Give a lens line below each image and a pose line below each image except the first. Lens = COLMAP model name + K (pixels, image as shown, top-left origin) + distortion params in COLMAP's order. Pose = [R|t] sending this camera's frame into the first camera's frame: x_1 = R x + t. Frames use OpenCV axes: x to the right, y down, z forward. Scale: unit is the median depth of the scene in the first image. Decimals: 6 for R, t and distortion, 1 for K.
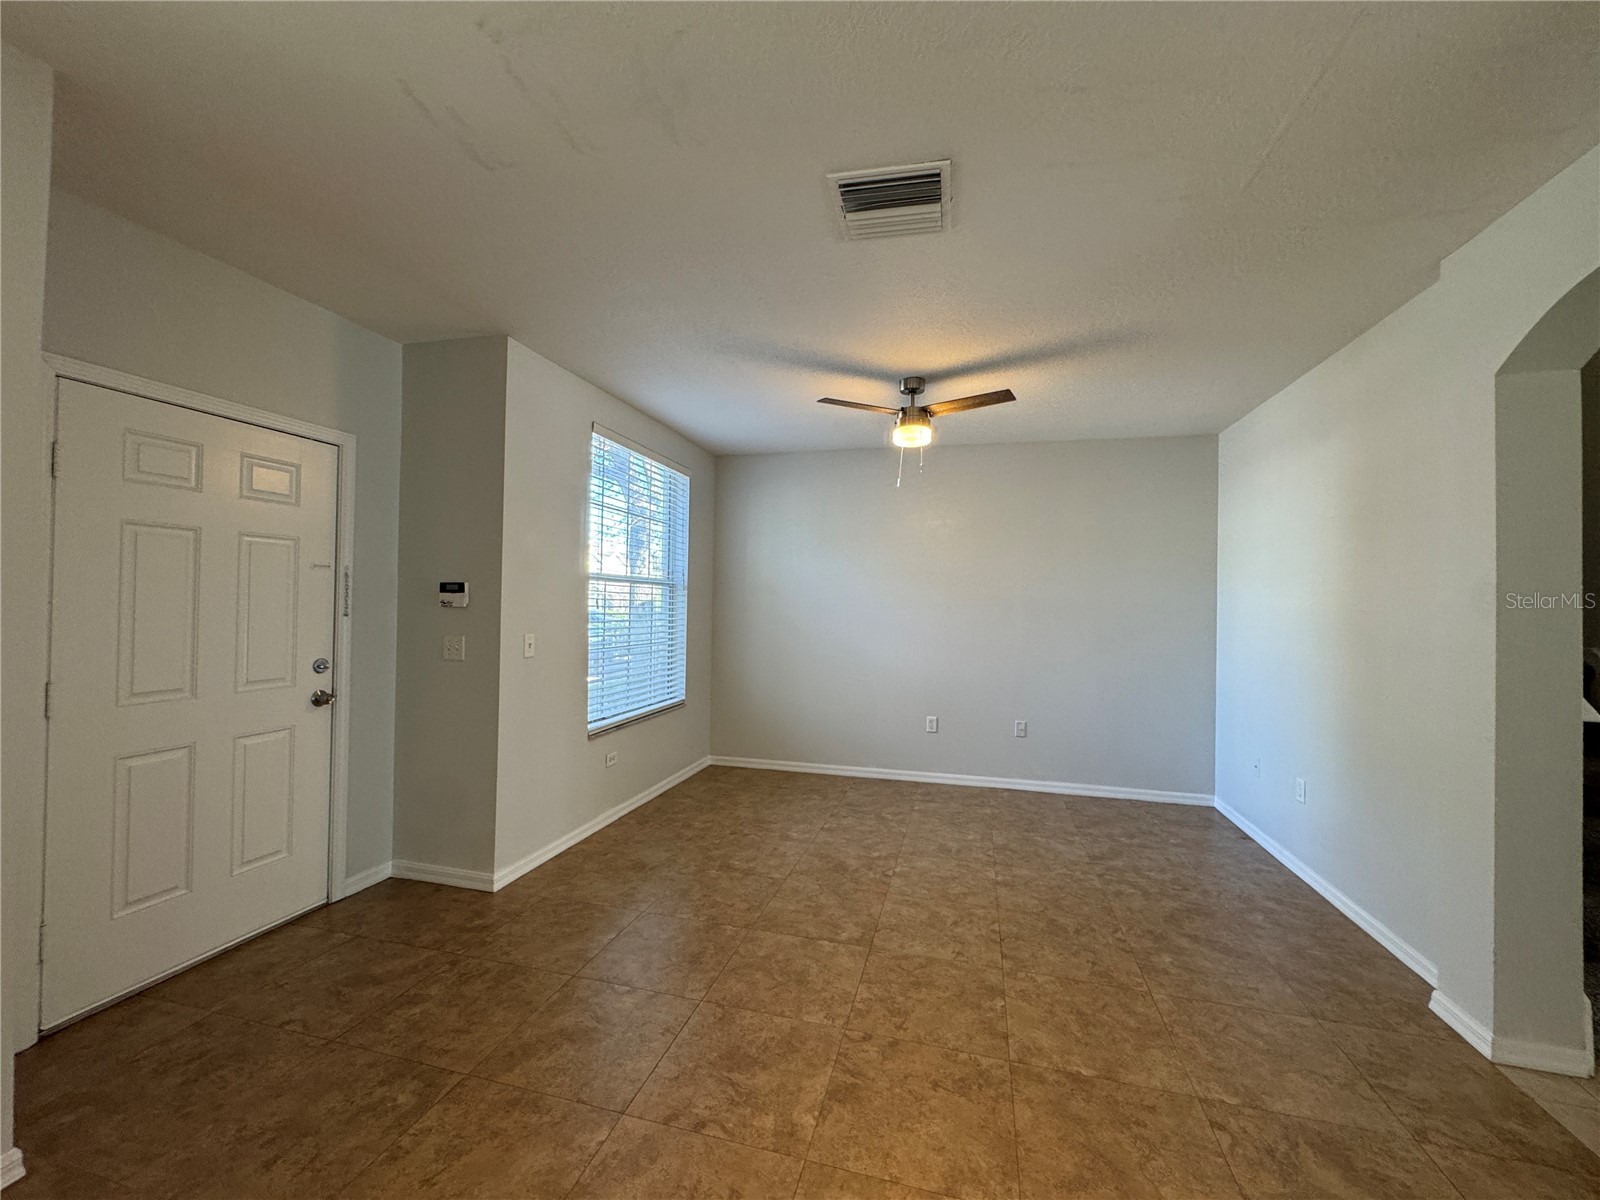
lens RADIAL K [[638.4, 0, 800.3], [0, 638.4, 594.1], [0, 0, 1]] dist [-0.002616, 0.000106]
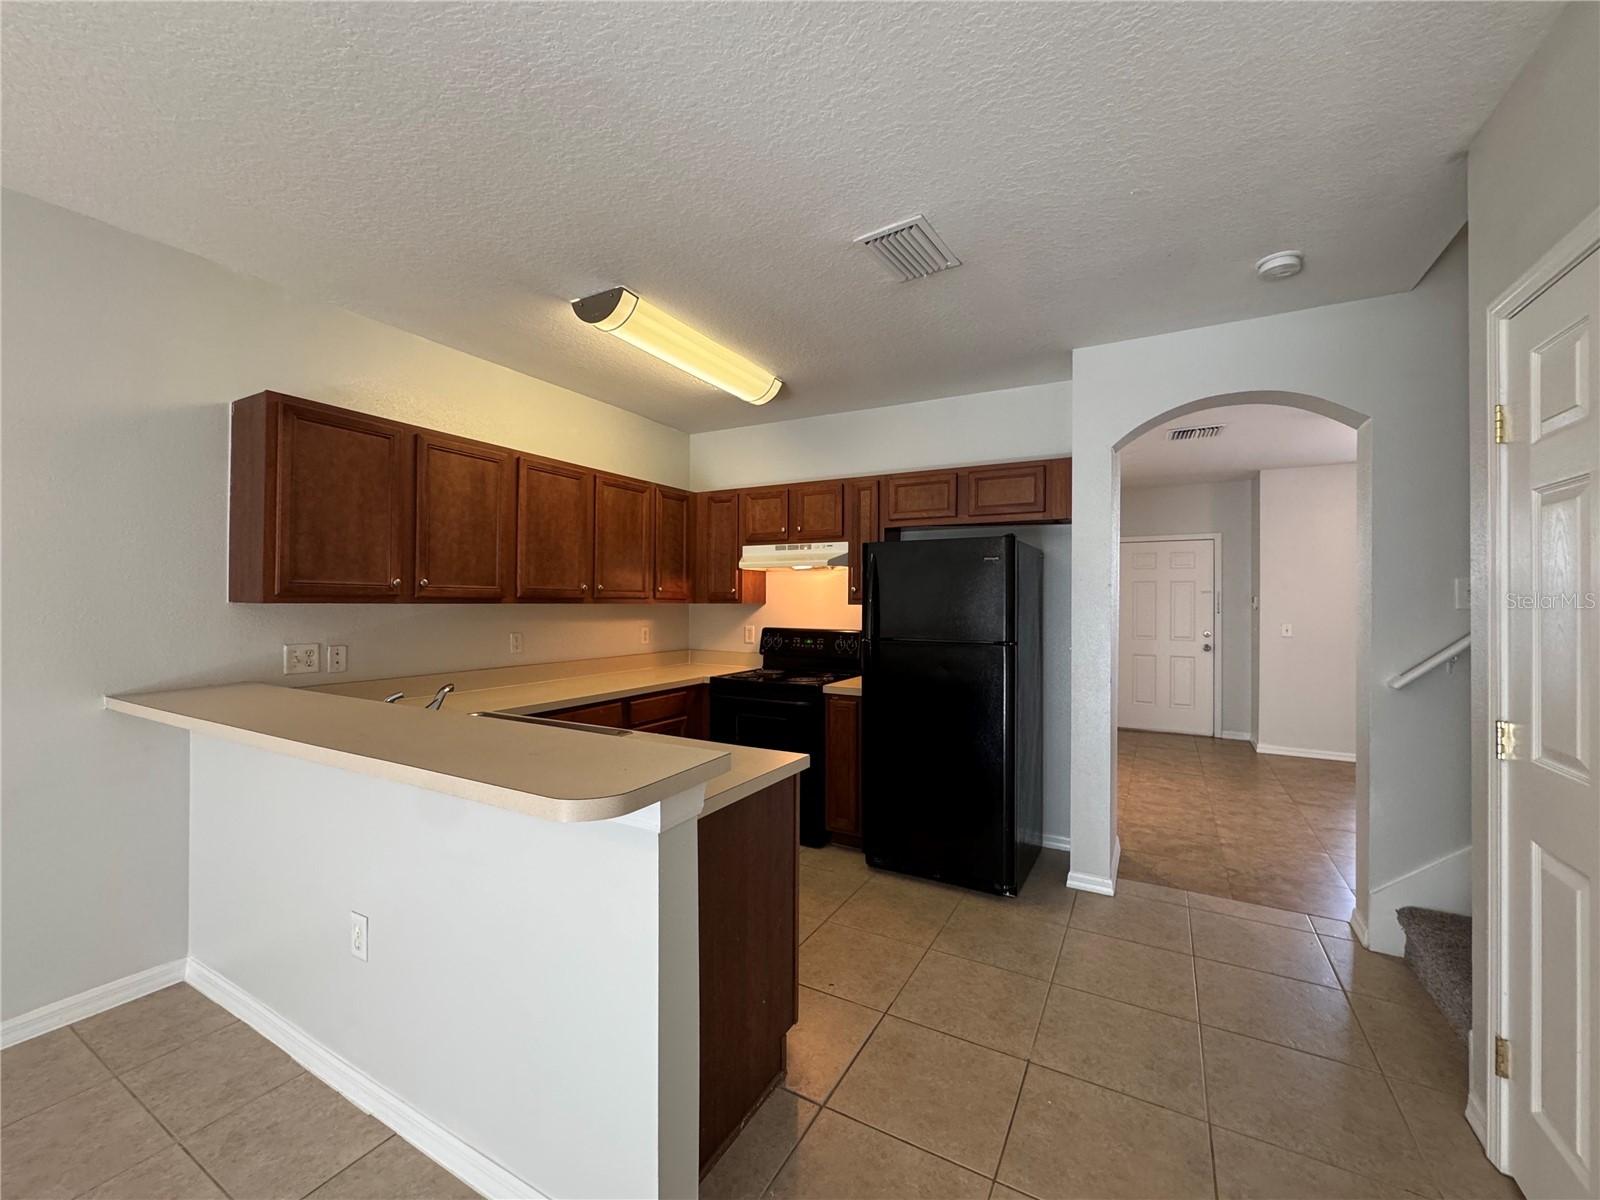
lens RADIAL K [[638.4, 0, 799.3], [0, 638.4, 596.5], [0, 0, 1]] dist [-0.002616, 0.000106]
pose [[-0.249002, -0.025496, -0.968167, 1.964903], [0.000913, 0.999647, -0.026560, 0.036508], [0.968503, -0.007497, -0.248890, 0.125265]]
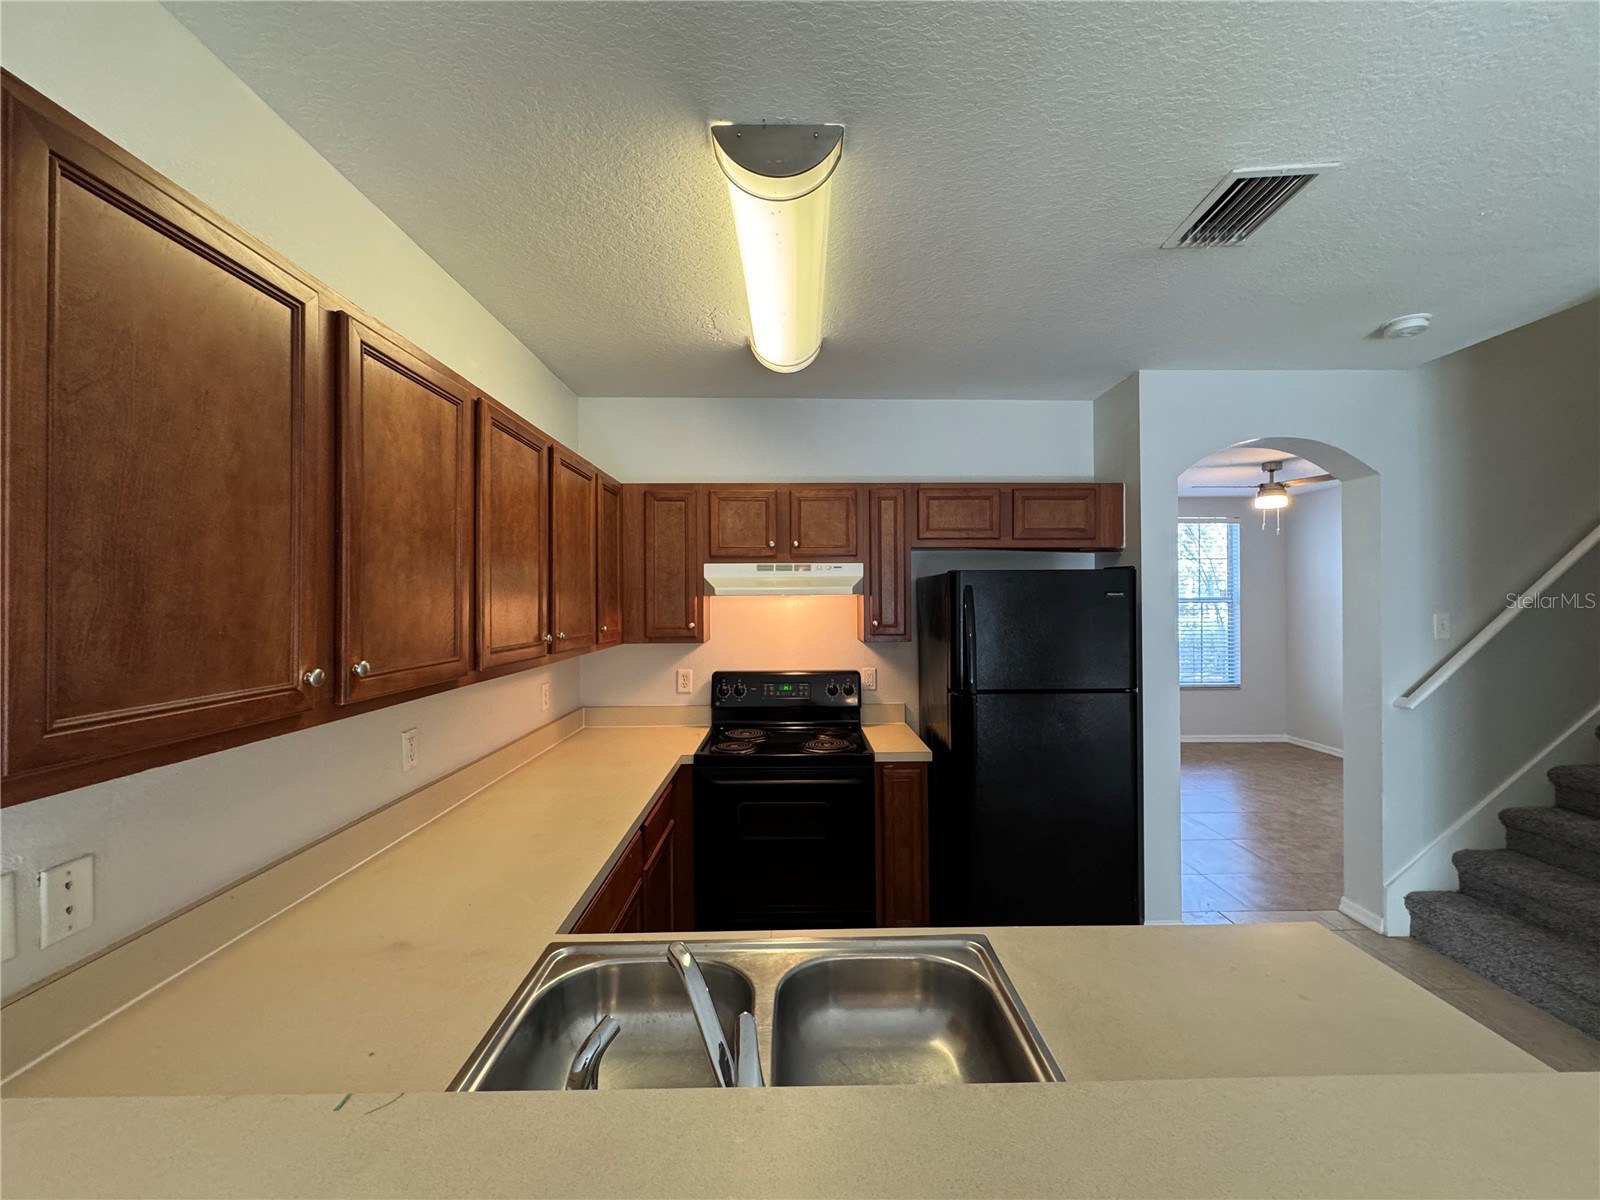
lens RADIAL K [[638.4, 0, 801.2], [0, 638.4, 598.9], [0, 0, 1]] dist [-0.002616, 0.000106]
pose [[0.270121, -0.018050, -0.962657, 1.627610], [0.022458, 0.999670, -0.012443, -0.047154], [0.962564, -0.018258, 0.270438, -0.528289]]
